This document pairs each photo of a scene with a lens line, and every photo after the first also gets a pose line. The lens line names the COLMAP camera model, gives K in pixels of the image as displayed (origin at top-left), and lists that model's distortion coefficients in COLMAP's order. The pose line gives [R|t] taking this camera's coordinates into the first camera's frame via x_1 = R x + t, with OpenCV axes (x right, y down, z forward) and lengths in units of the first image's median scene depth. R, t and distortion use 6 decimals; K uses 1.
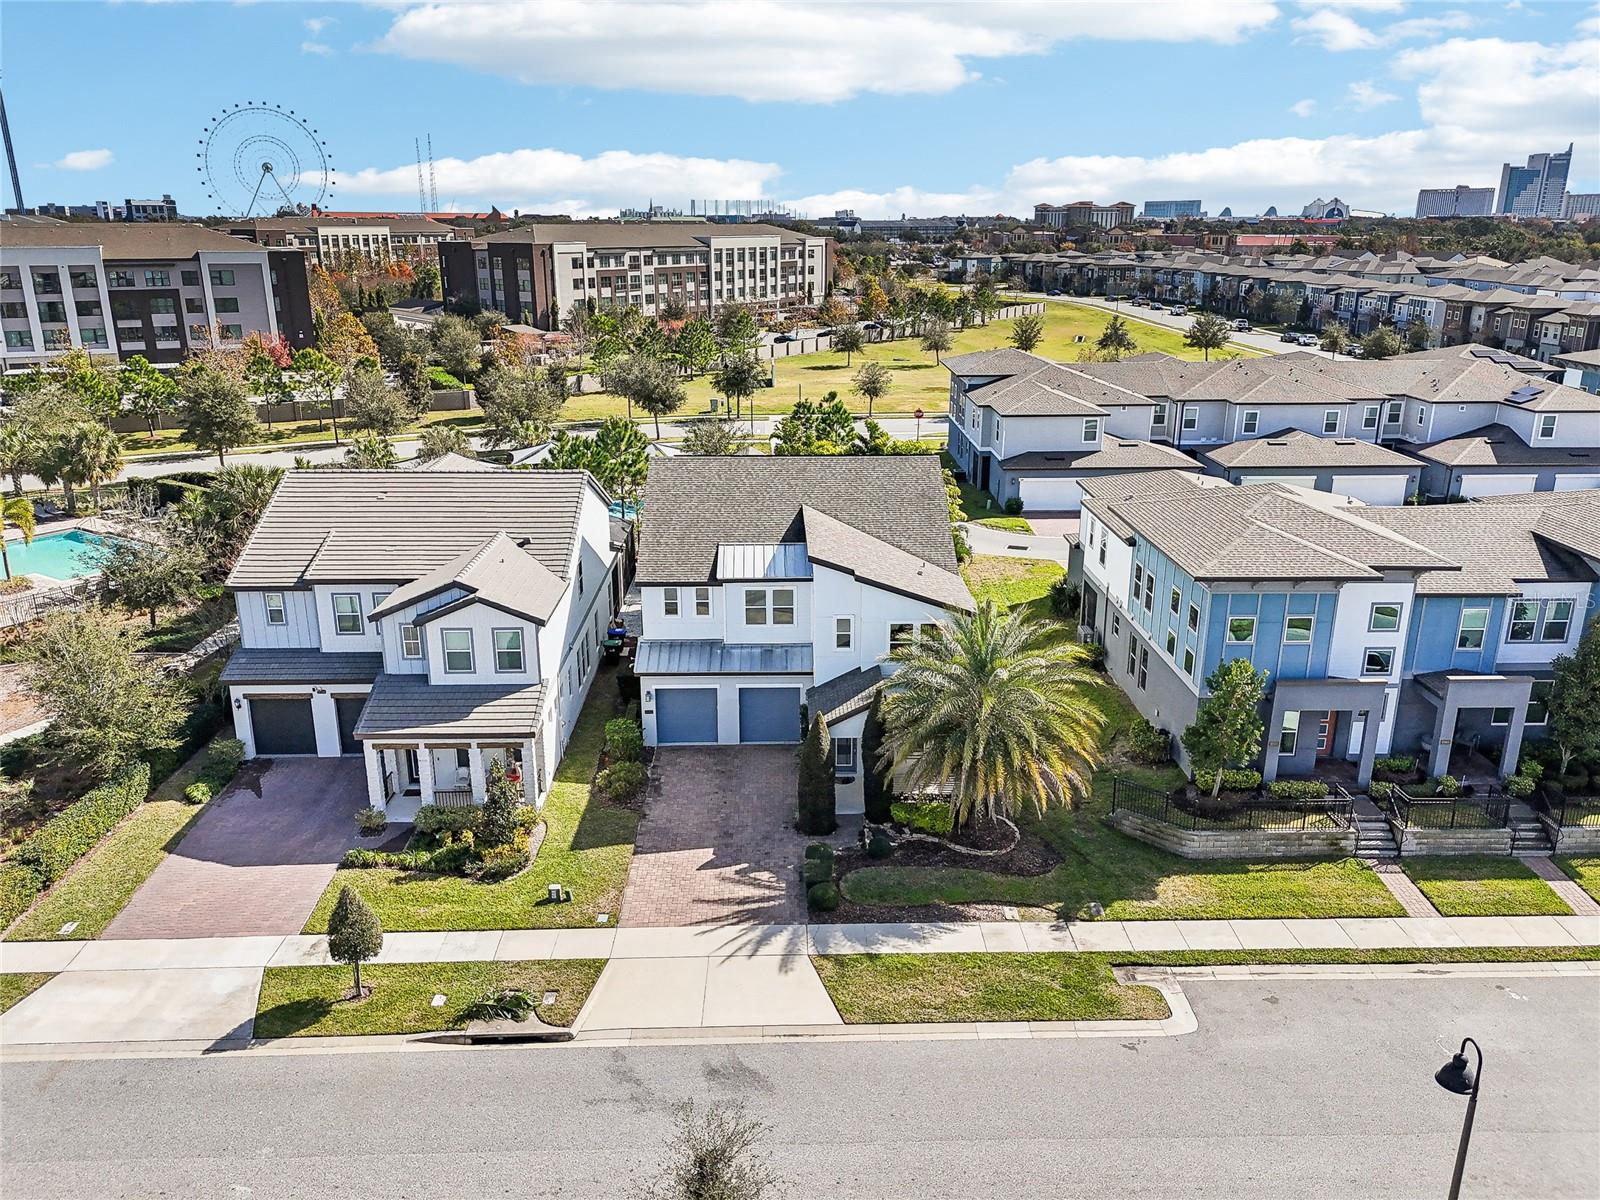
lens RADIAL K [[1207.3, 0, 802.2], [0, 1207.3, 582.4], [0, 0, 1]] dist [0.102825, -0.165094]
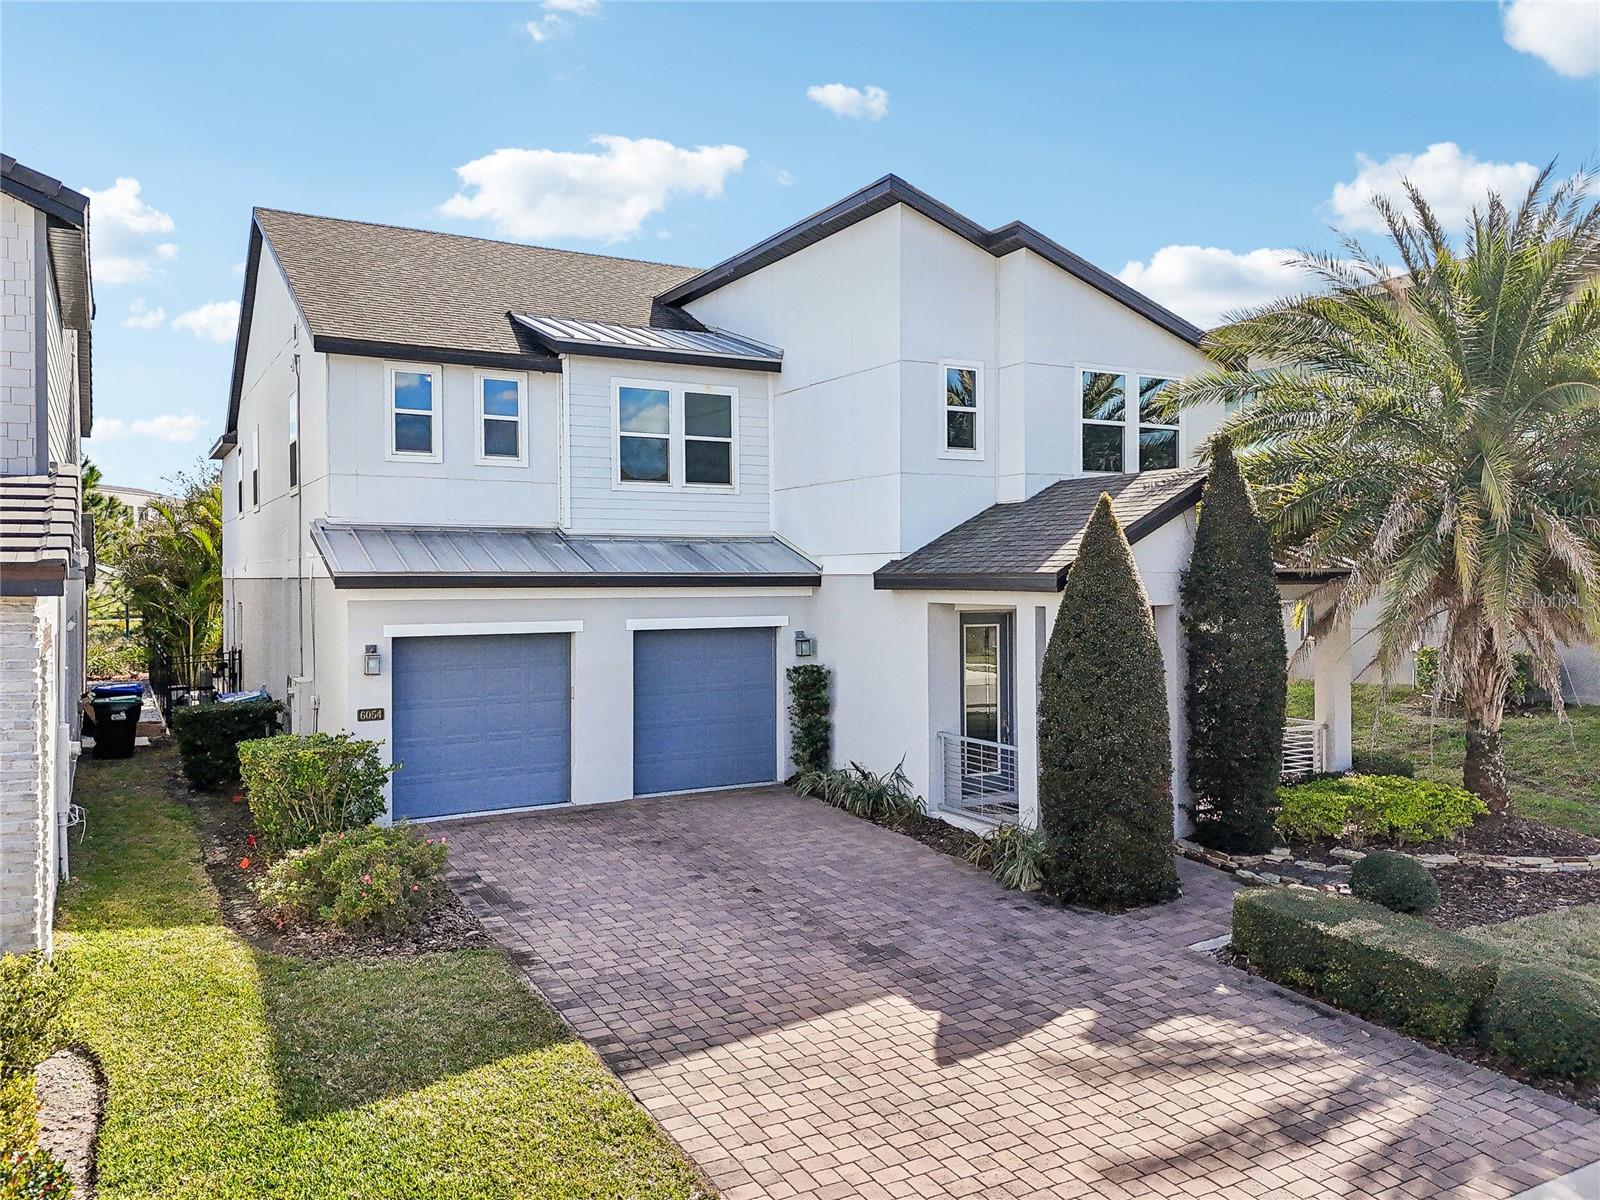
lens RADIAL K [[1214.7, 0, 798.8], [0, 1214.7, 577.4], [0, 0, 1]] dist [0.070462, -0.076279]
pose [[0.879689, -0.002471, 0.475542, -0.185106], [0.137691, 0.958476, -0.249731, 0.172677], [-0.455179, 0.285163, 0.843501, 0.672370]]
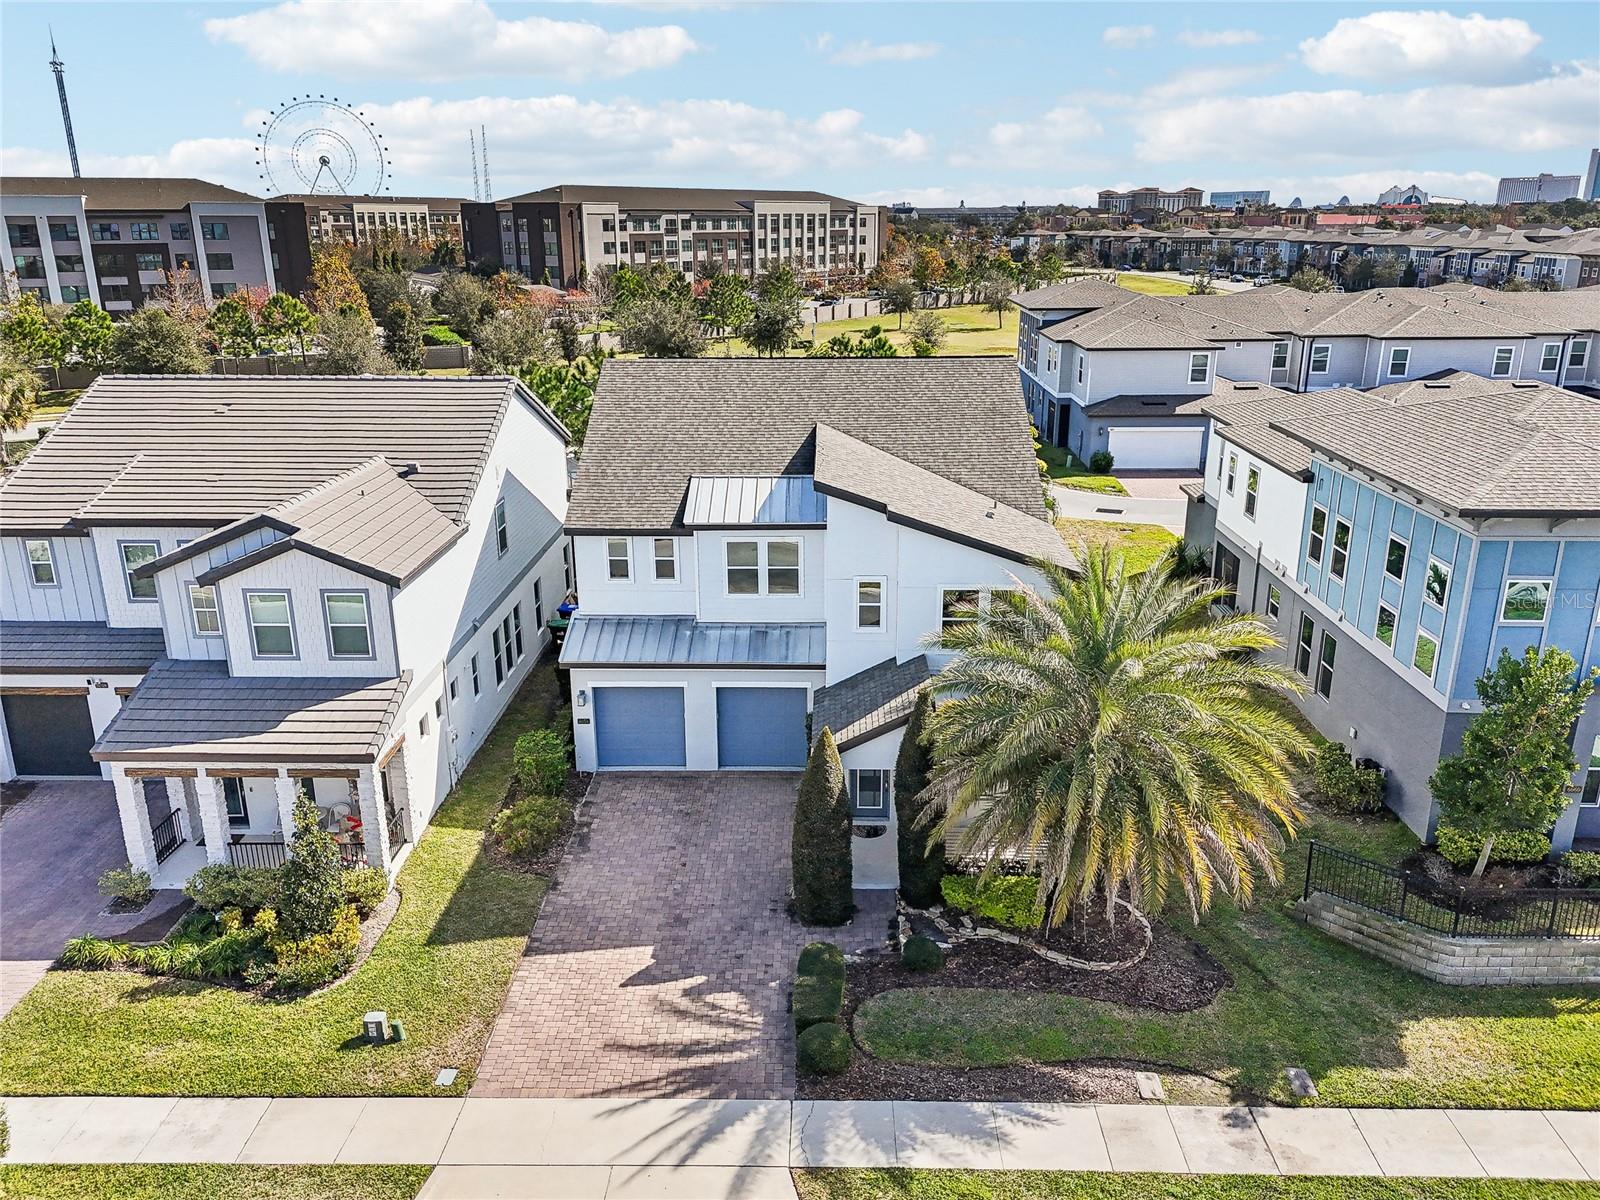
lens RADIAL K [[1214.7, 0, 798.8], [0, 1214.7, 577.4], [0, 0, 1]] dist [0.070462, -0.076279]
pose [[0.998853, 0.007781, -0.047249, 0.025466], [-0.007897, 0.999966, -0.002261, 0.027764], [0.047230, 0.002631, 0.998881, 0.330915]]
